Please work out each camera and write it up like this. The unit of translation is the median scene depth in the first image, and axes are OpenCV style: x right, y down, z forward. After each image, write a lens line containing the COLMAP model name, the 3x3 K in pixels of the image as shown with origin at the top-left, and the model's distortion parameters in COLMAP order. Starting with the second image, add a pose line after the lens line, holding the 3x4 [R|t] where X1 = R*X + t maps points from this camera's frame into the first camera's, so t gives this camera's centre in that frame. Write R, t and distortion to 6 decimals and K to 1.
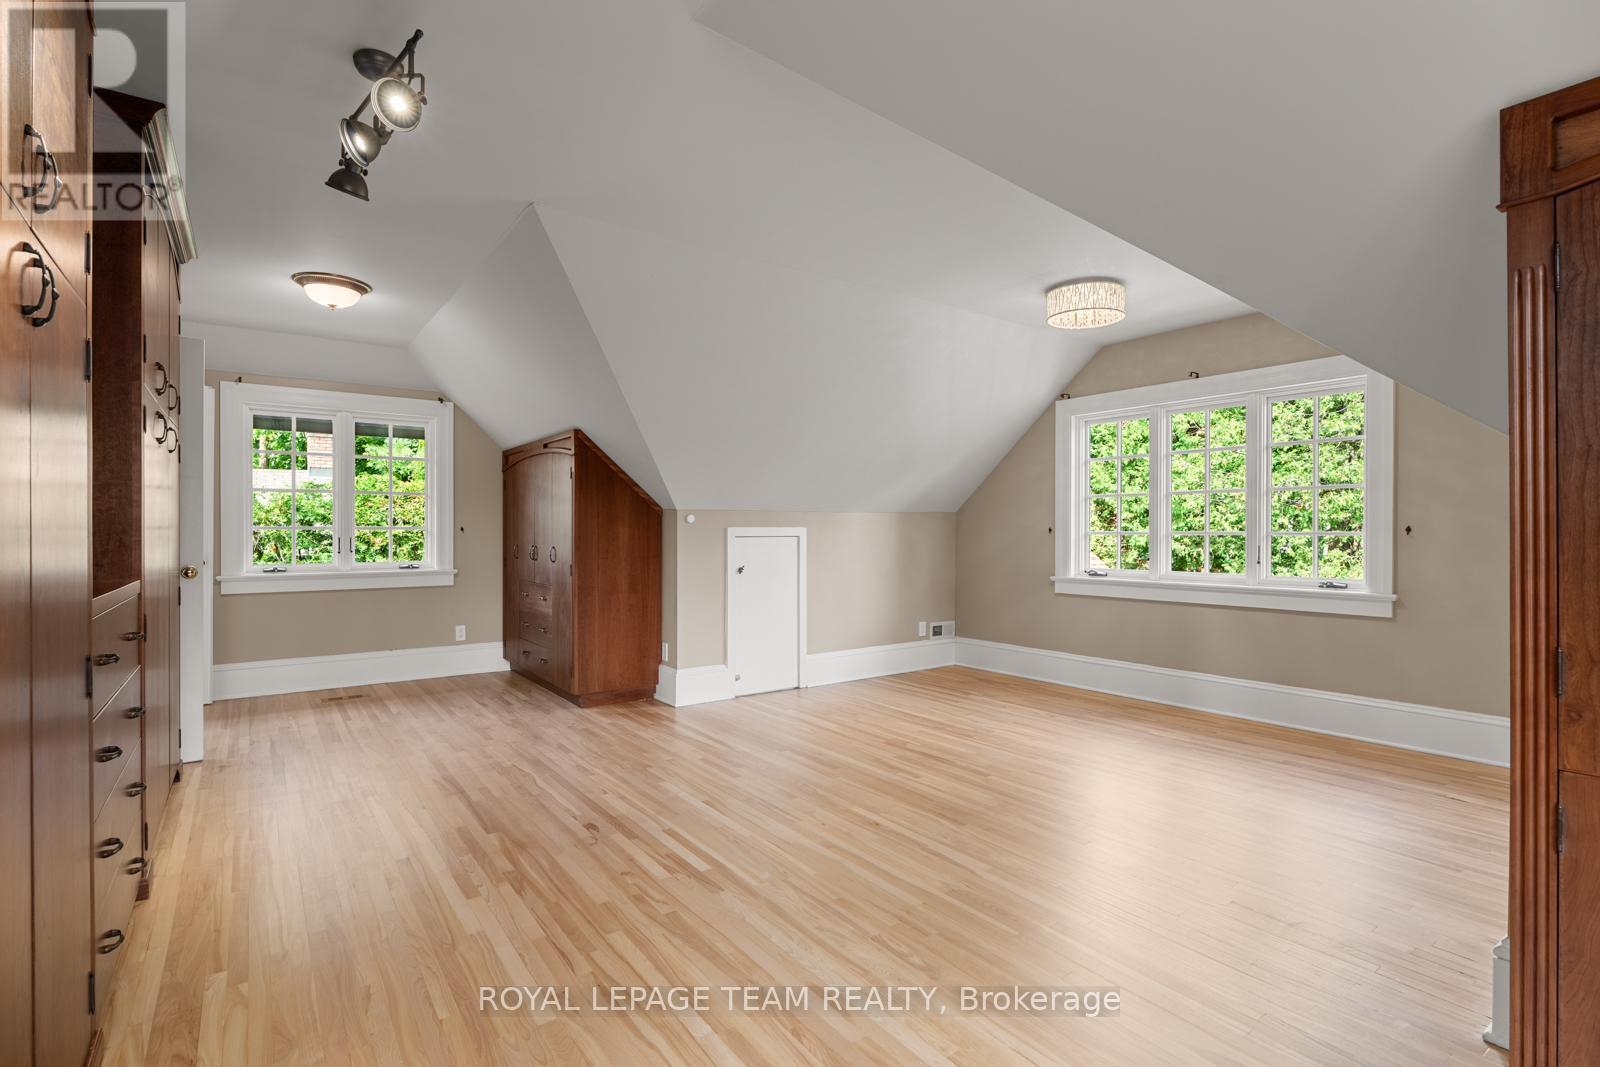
lens RADIAL K [[775.6, 0, 798.2], [0, 775.6, 532.6], [0, 0, 1]] dist [-0.004137, 0.001516]
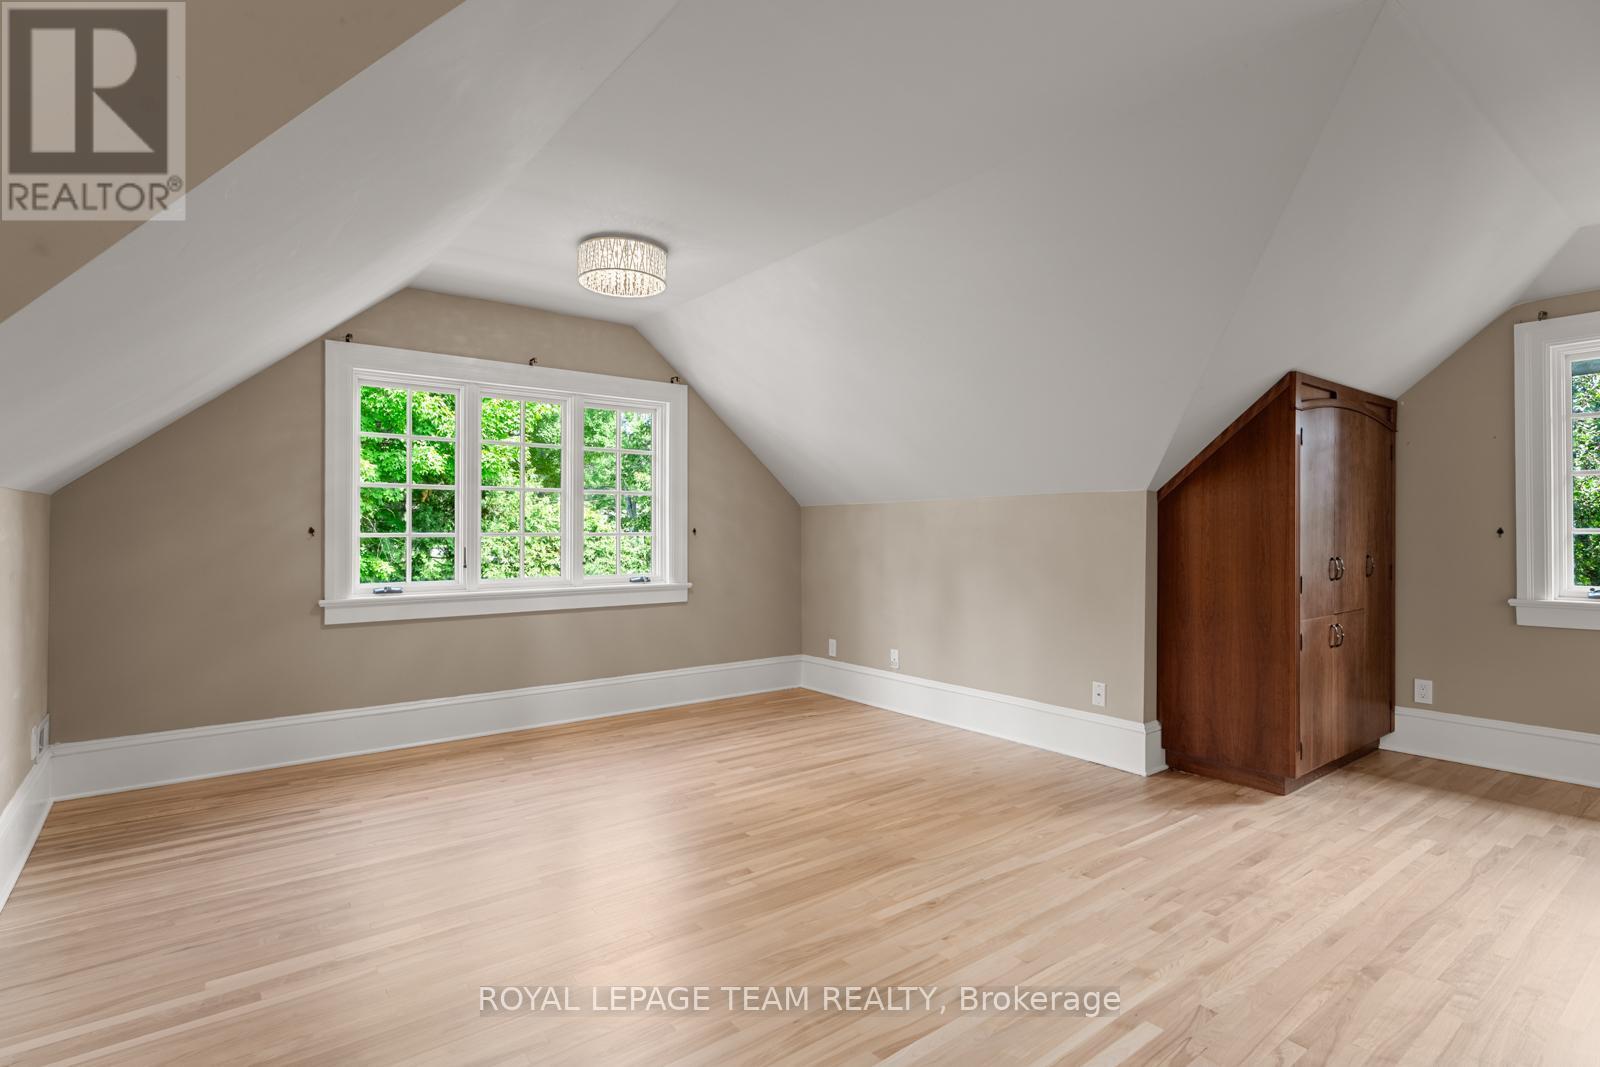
lens RADIAL K [[797.1, 0, 799.6], [0, 797.1, 523.3], [0, 0, 1]] dist [0.002239, 0.000146]
pose [[-0.043945, 0.009668, 0.998987, -0.640435], [0.001267, 0.999953, -0.009622, -0.004546], [-0.999033, 0.000843, -0.043955, 1.053235]]
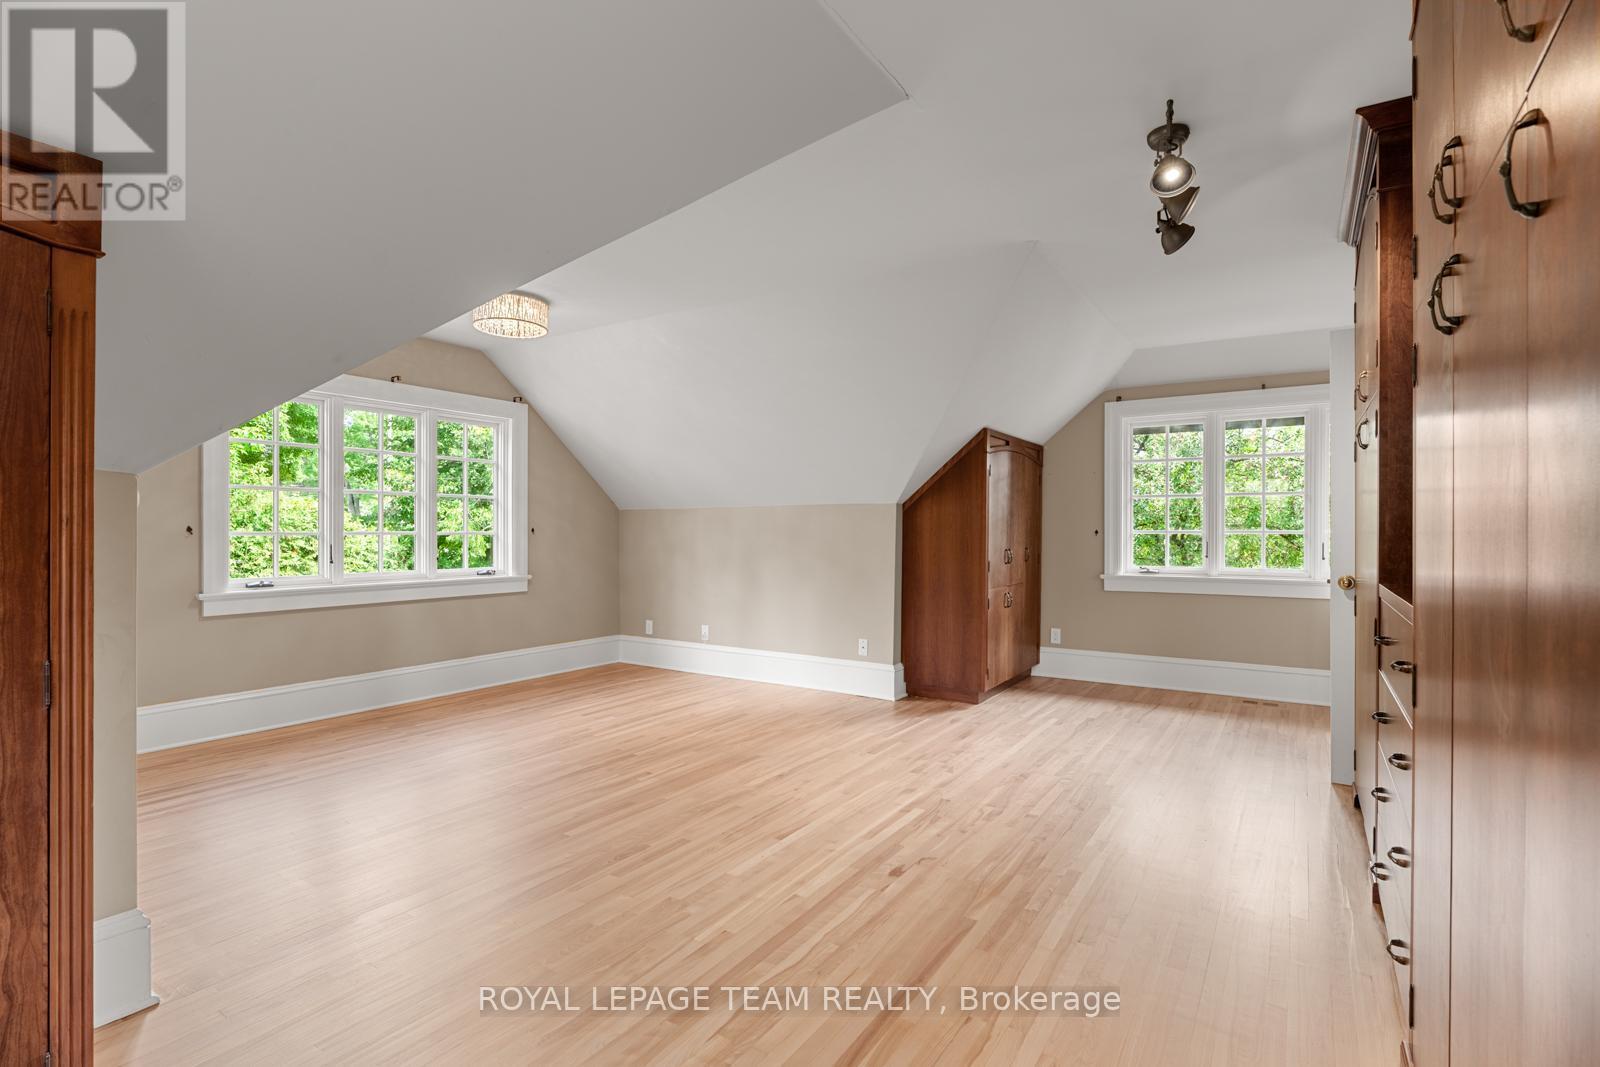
lens RADIAL K [[775.6, 0, 803.7], [0, 775.6, 533.5], [0, 0, 1]] dist [-0.004137, 0.001516]
pose [[-0.371756, -0.004613, 0.928319, -0.931700], [-0.001689, 0.999989, 0.004293, -0.006205], [-0.928329, 0.000028, -0.371759, 1.275099]]
